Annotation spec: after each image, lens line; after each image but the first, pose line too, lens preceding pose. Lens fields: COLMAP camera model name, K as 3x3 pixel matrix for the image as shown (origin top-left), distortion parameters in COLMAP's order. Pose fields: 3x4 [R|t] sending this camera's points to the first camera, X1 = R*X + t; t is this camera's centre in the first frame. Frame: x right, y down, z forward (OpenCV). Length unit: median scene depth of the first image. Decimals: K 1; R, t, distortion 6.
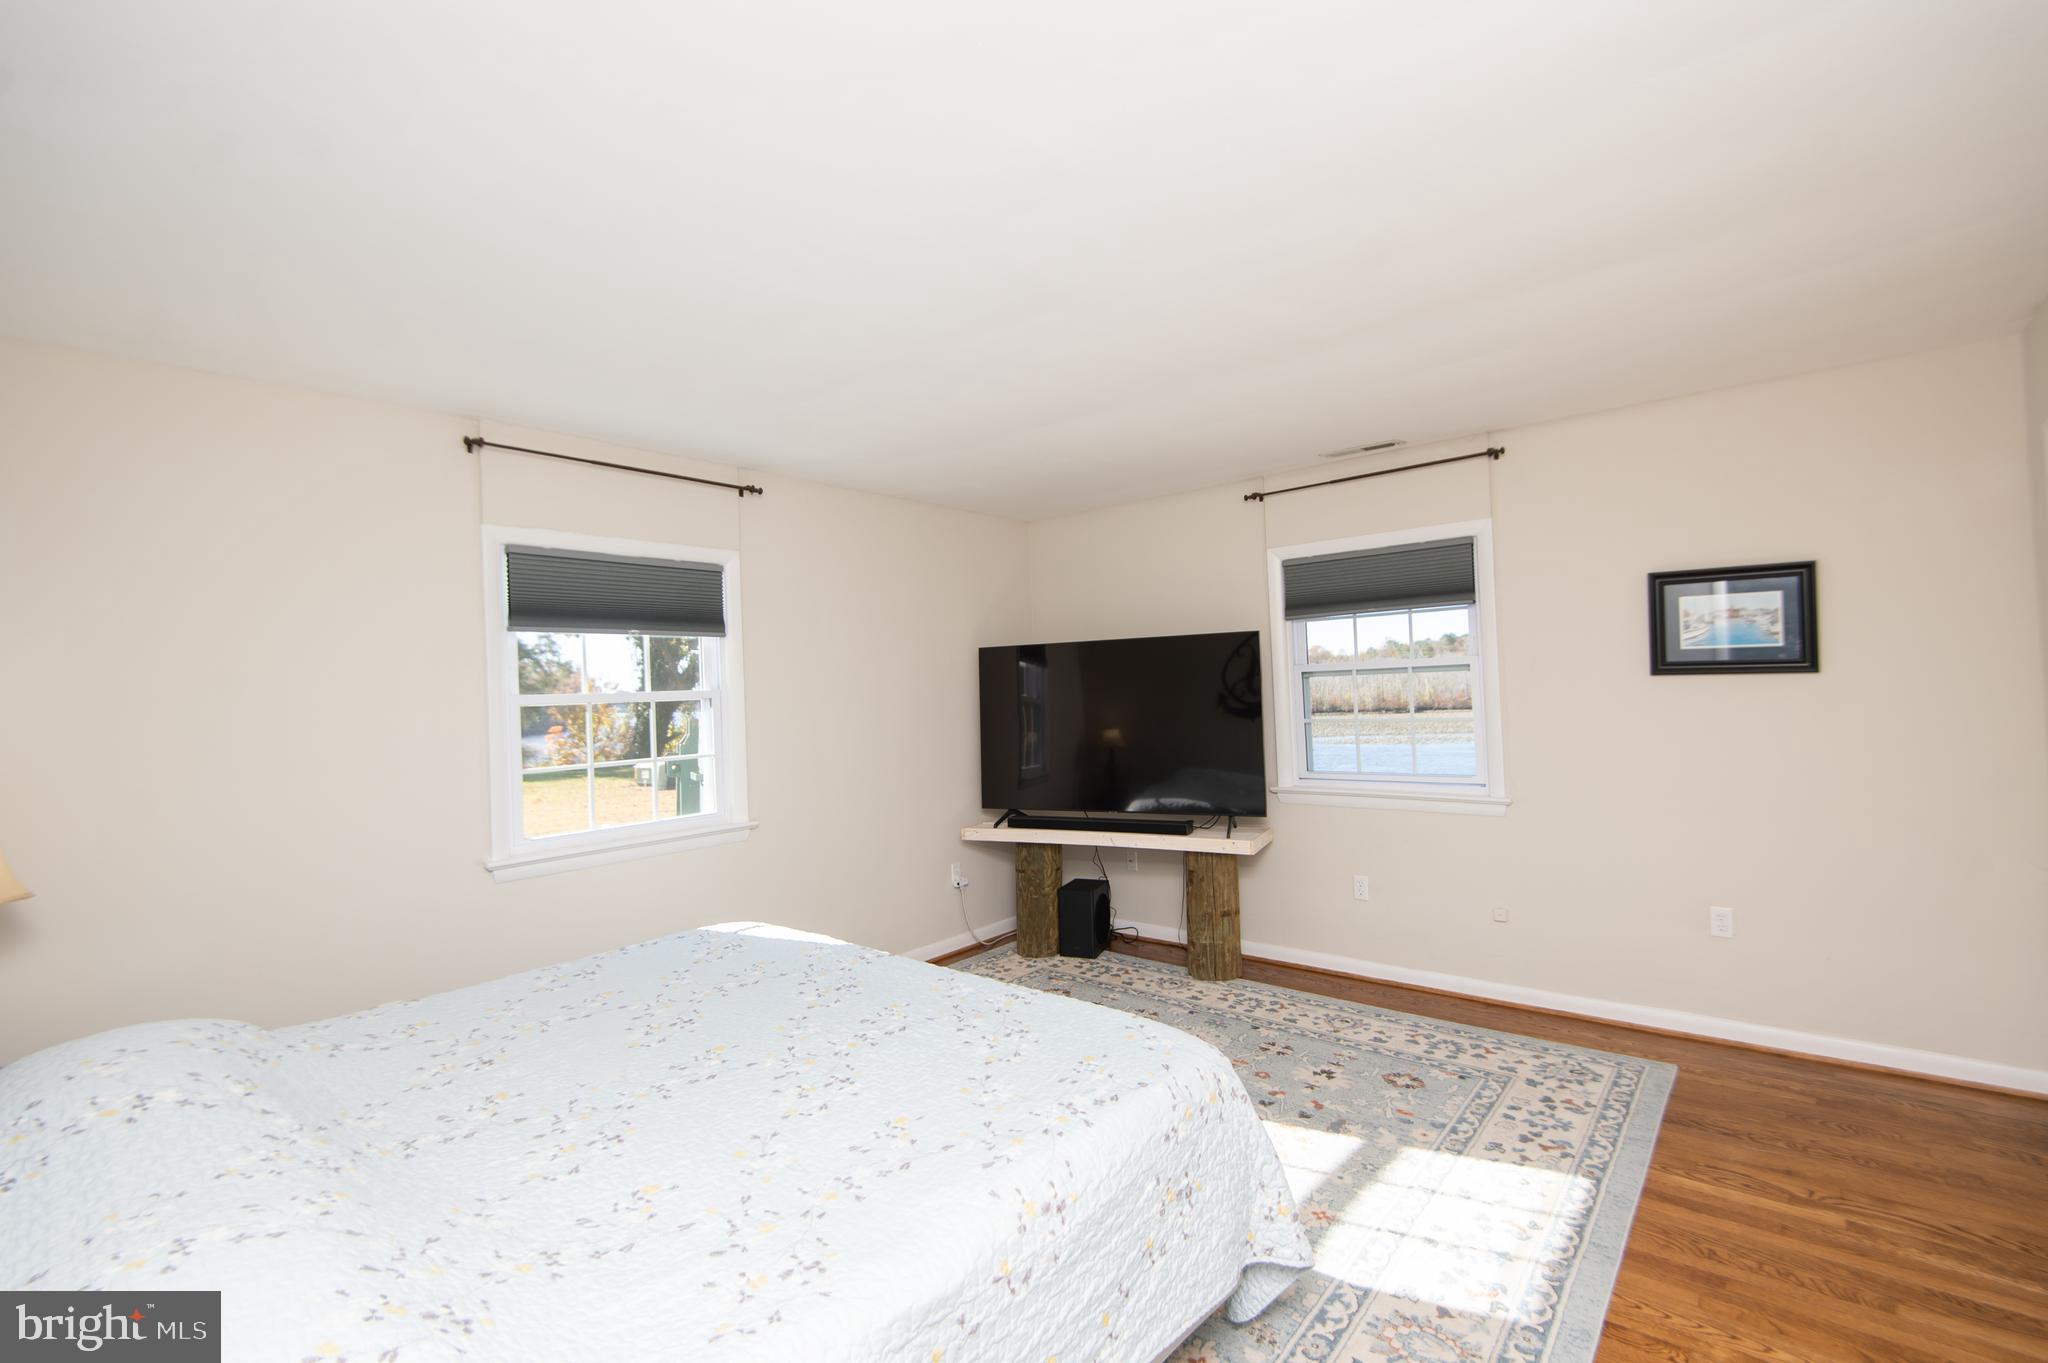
lens RADIAL K [[901.4, 0, 1029.7], [0, 901.4, 675.6], [0, 0, 1]] dist [0.027573, -0.018216]
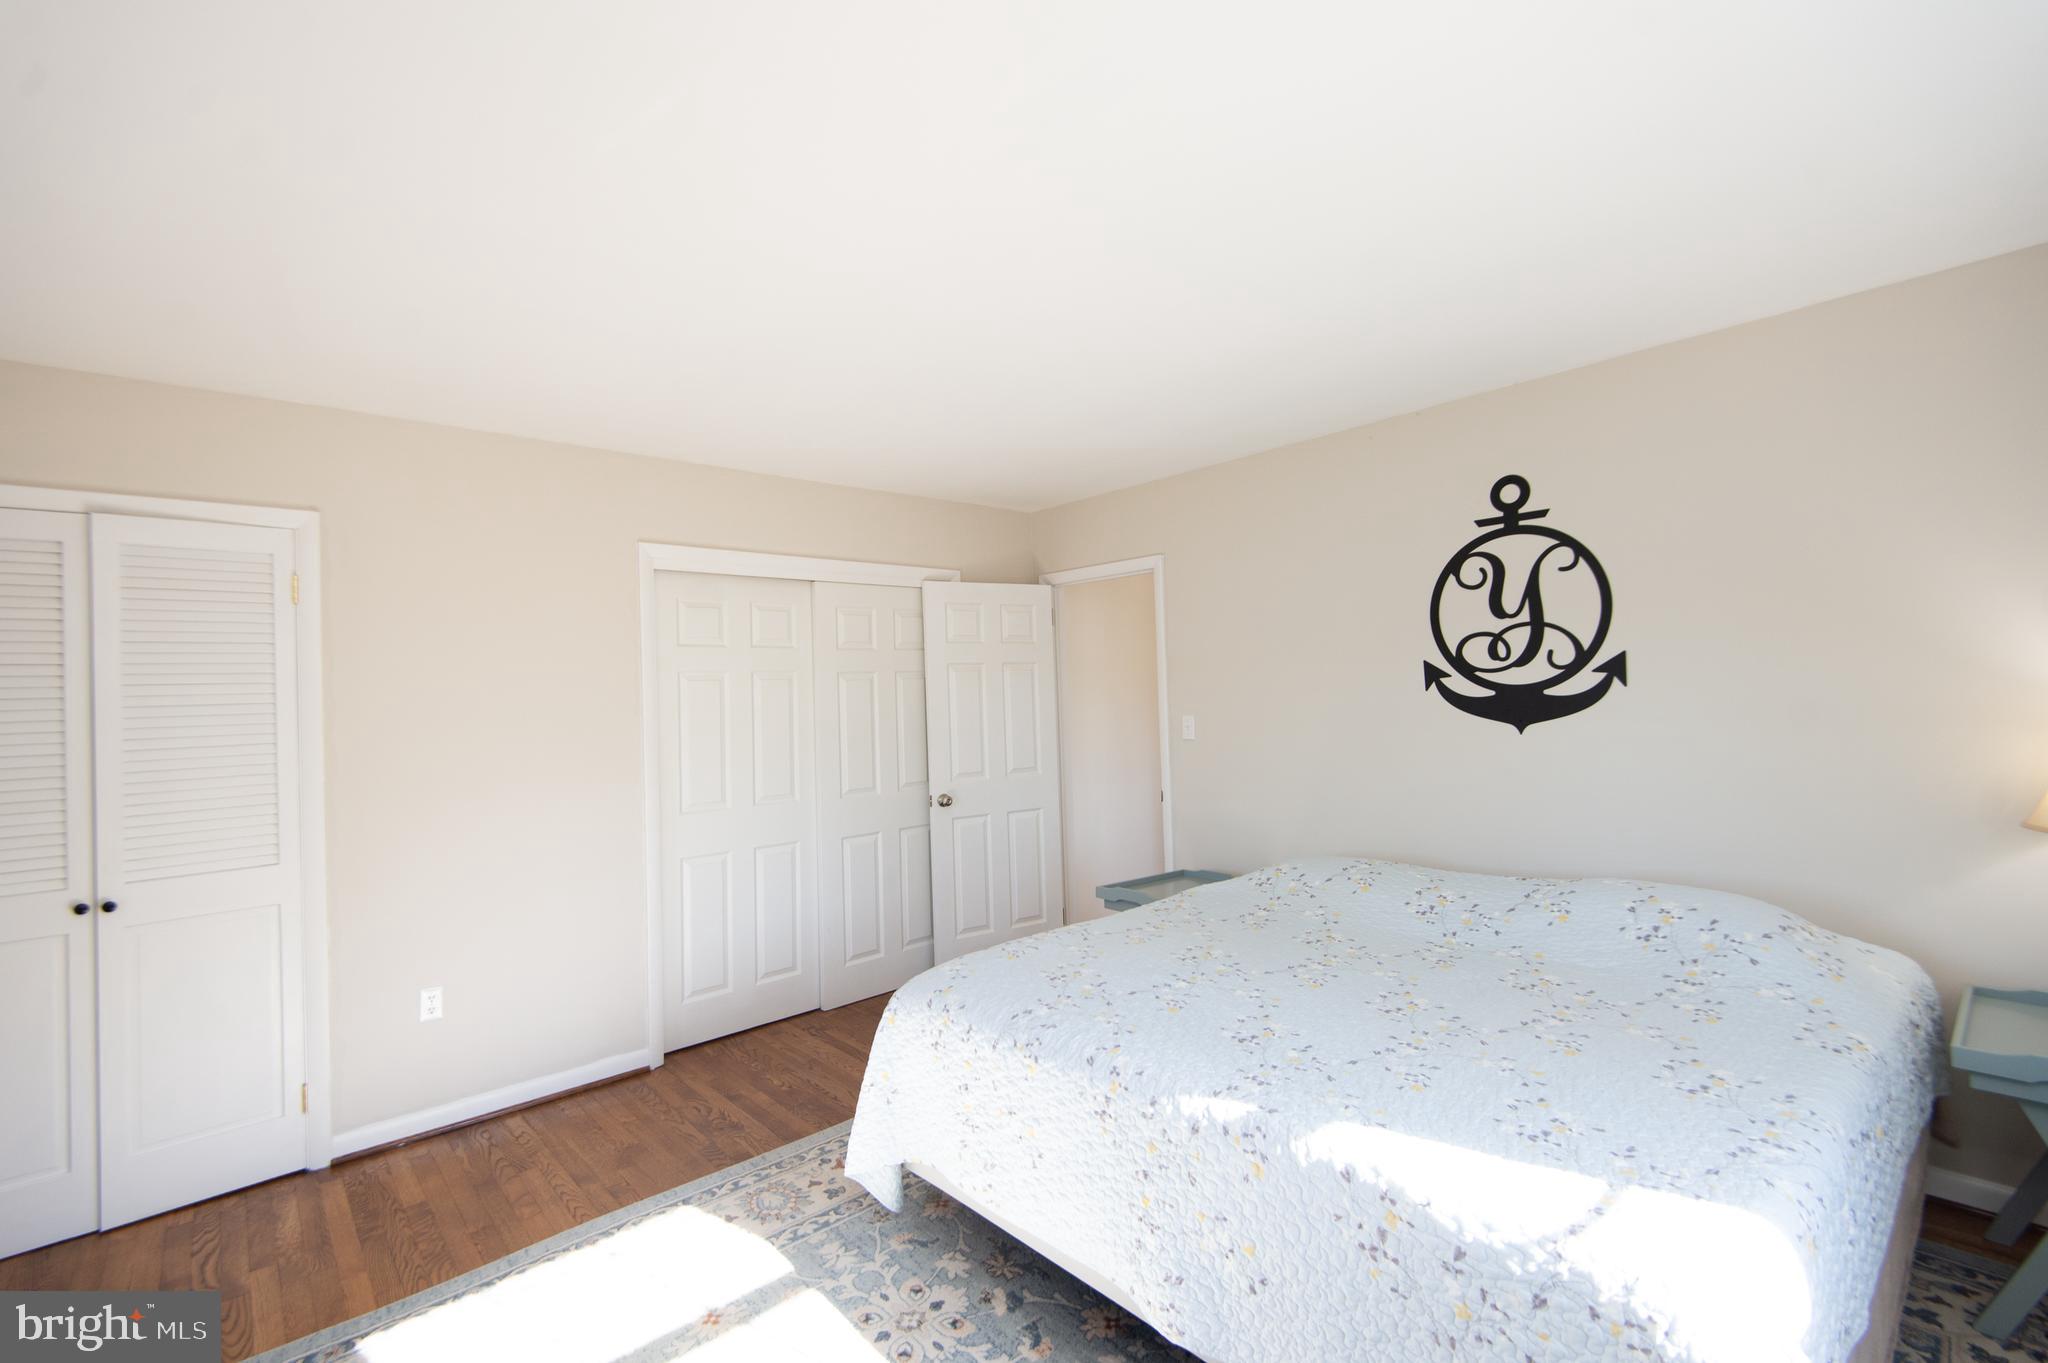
lens RADIAL K [[901.4, 0, 1029.7], [0, 901.4, 675.6], [0, 0, 1]] dist [0.027573, -0.018216]
pose [[-0.989510, 0.067238, 0.127866, -0.094269], [0.062627, 0.997245, -0.039756, 0.016464], [-0.130187, -0.031331, -0.990994, 1.267834]]
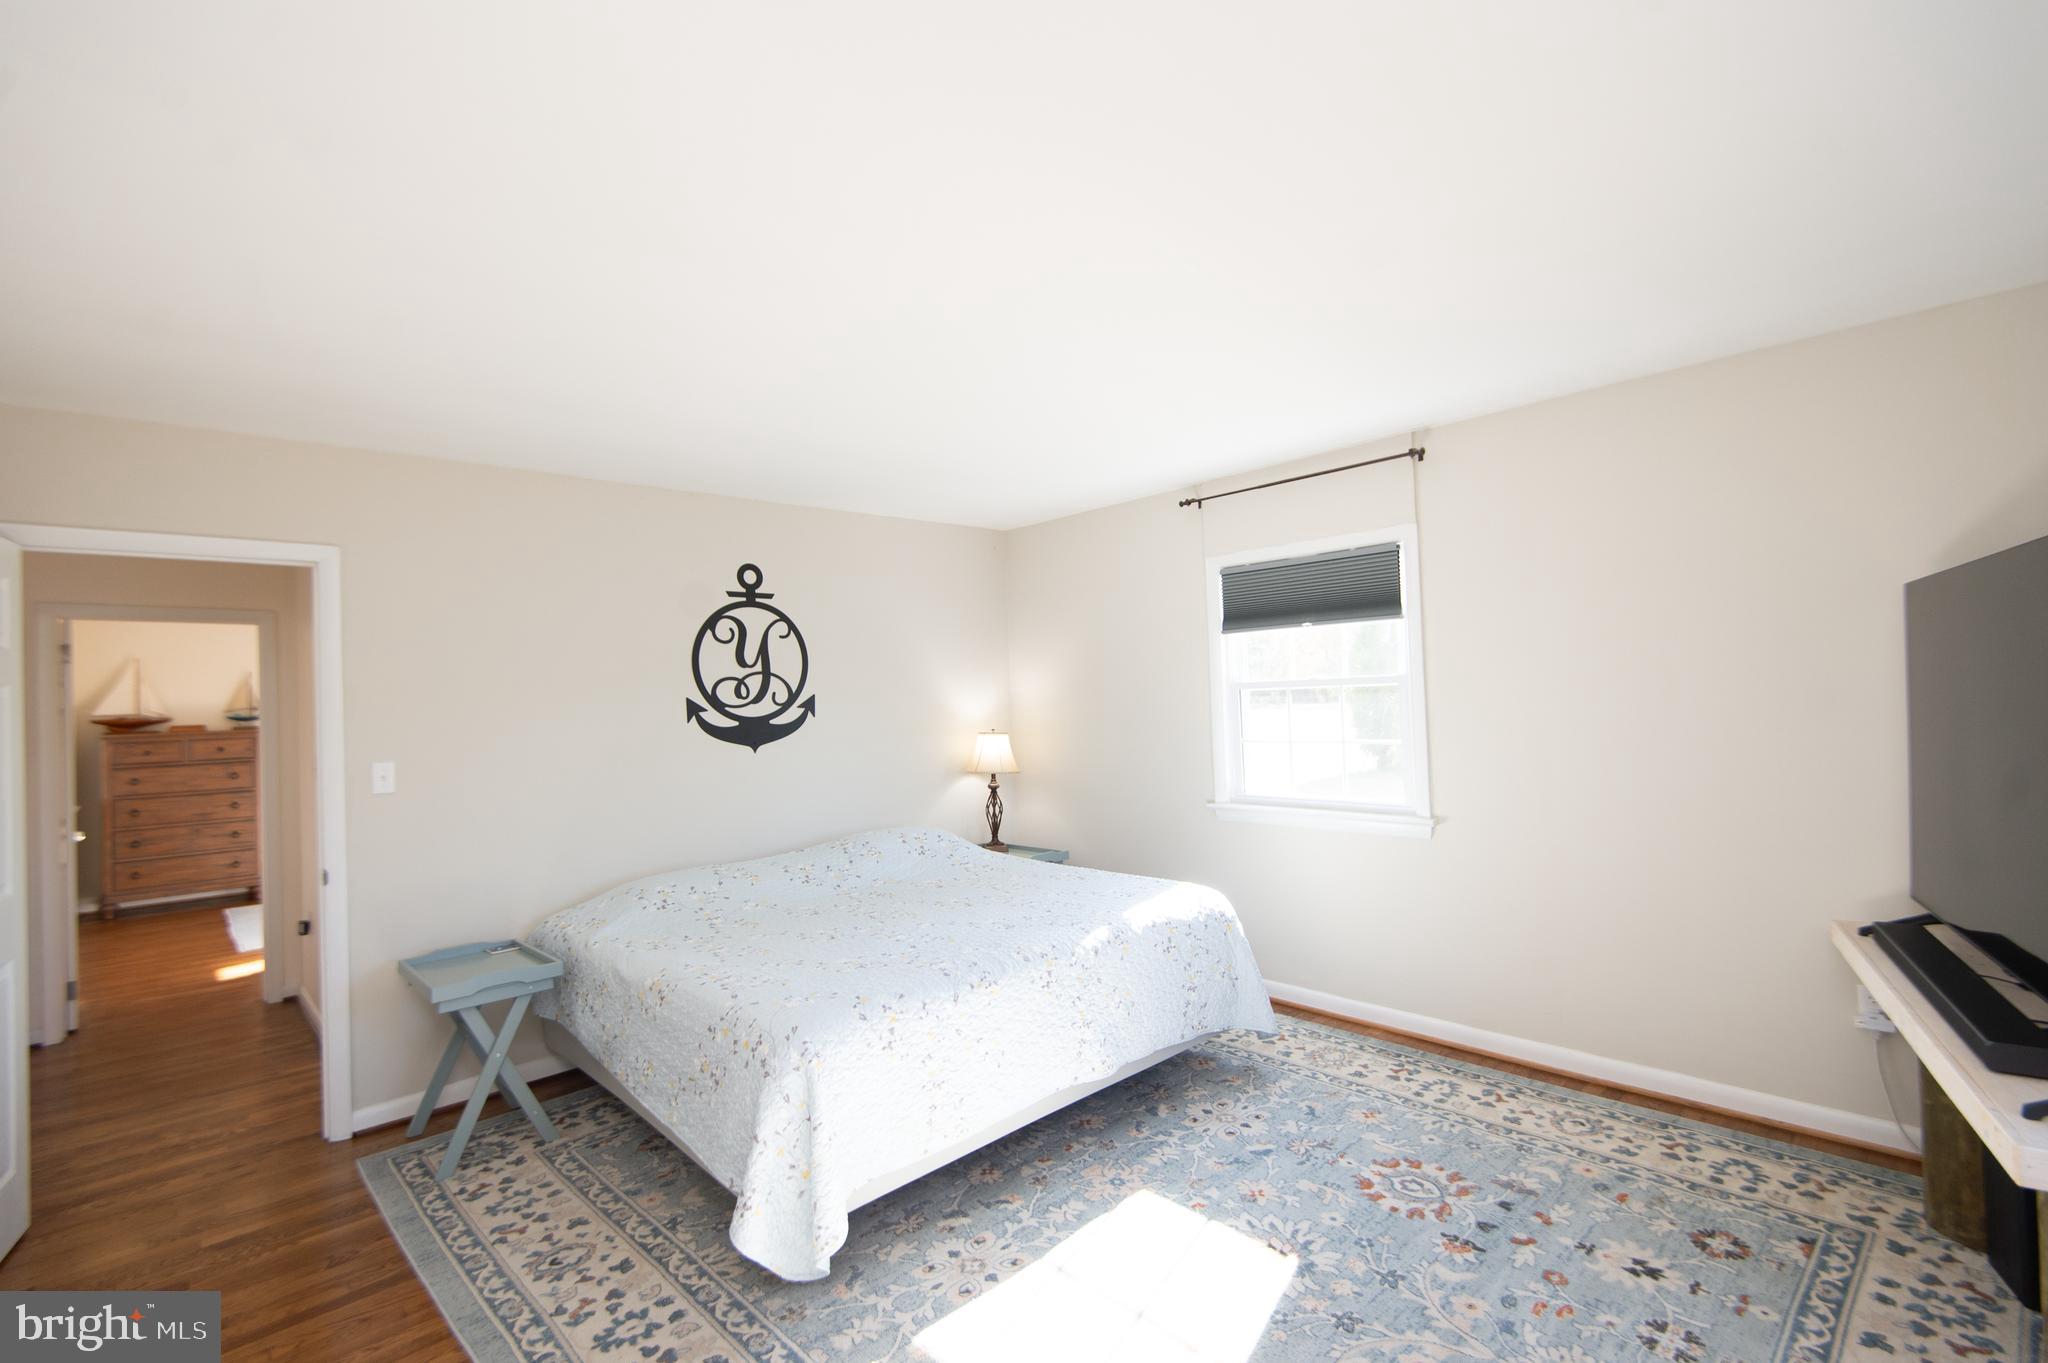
lens RADIAL K [[901.4, 0, 1029.7], [0, 901.4, 675.6], [0, 0, 1]] dist [0.027573, -0.018216]
pose [[-0.107902, 0.009962, -0.994112, 0.739527], [0.059493, 0.998222, 0.003546, -0.018733], [0.992380, -0.058760, -0.108303, 0.809622]]
